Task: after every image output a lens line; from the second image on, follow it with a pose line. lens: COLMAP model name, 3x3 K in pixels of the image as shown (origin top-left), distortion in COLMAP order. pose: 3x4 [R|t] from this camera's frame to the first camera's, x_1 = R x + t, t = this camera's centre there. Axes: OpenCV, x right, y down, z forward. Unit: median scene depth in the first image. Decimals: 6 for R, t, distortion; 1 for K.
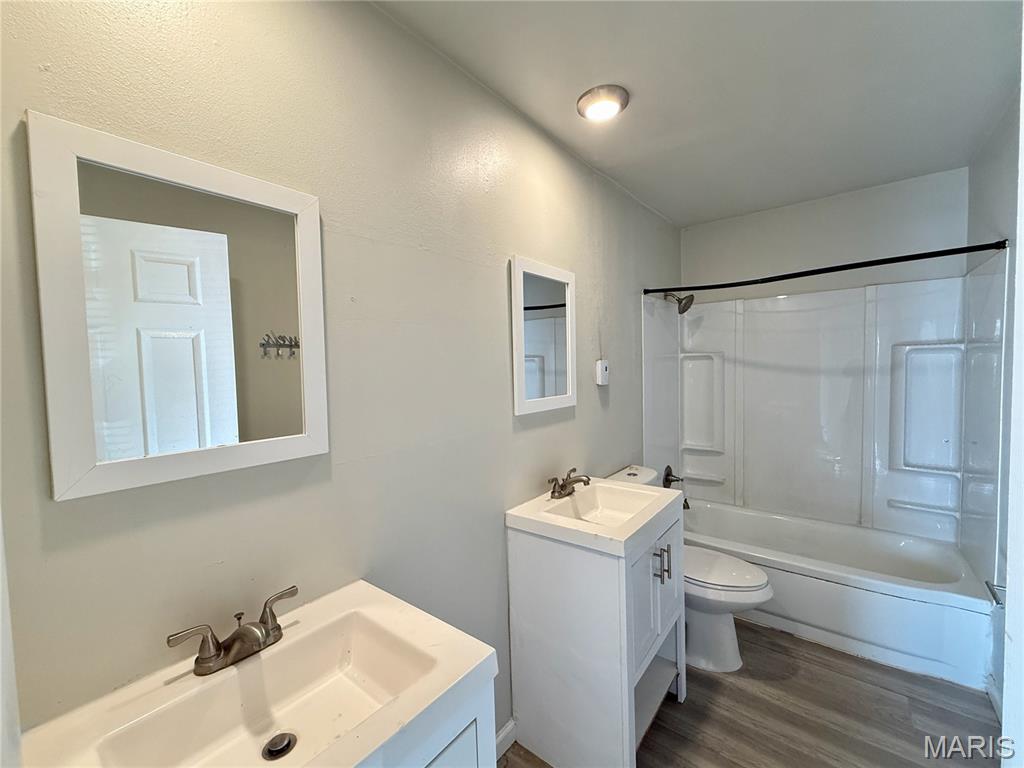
lens RADIAL K [[425.0, 0, 512.0], [0, 425.0, 384.0], [0, 0, 1]] dist [-0.005499, -0.000230]
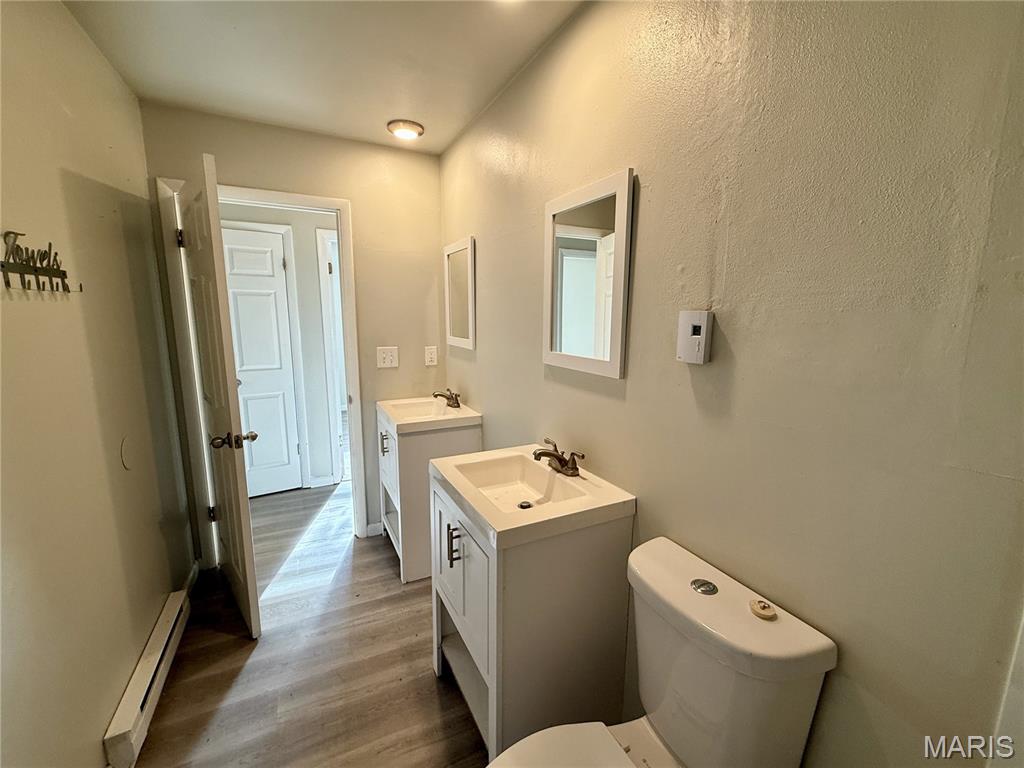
lens RADIAL K [[425.0, 0, 512.0], [0, 425.0, 384.0], [0, 0, 1]] dist [-0.005499, -0.000230]
pose [[-0.415570, 0.152110, -0.896752, 0.988937], [-0.033412, 0.982699, 0.182172, -0.070381], [0.908947, 0.105667, -0.403298, 1.374036]]
